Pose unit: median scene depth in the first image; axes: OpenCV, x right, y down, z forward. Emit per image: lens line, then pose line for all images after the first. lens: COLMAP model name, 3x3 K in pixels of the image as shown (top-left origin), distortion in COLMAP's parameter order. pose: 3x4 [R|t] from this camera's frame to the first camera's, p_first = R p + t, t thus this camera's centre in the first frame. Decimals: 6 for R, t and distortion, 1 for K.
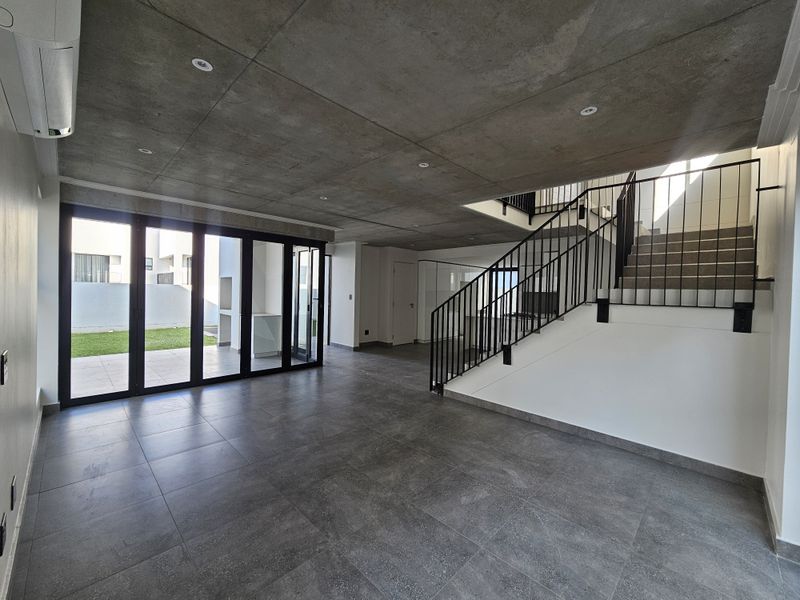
lens RADIAL K [[327.8, 0, 399.7], [0, 327.8, 297.1], [0, 0, 1]] dist [0.000460, 0.000064]
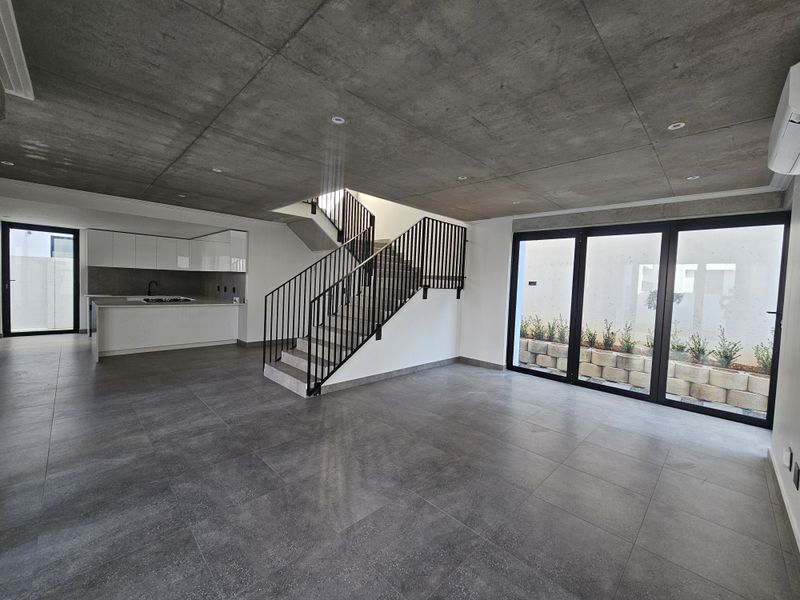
lens RADIAL K [[327.8, 0, 399.7], [0, 327.8, 297.1], [0, 0, 1]] dist [0.000460, 0.000064]
pose [[0.004229, -0.062011, 0.998067, -1.059886], [-0.025750, 0.997738, 0.062099, -0.035463], [-0.999659, -0.025962, 0.002623, 1.124821]]
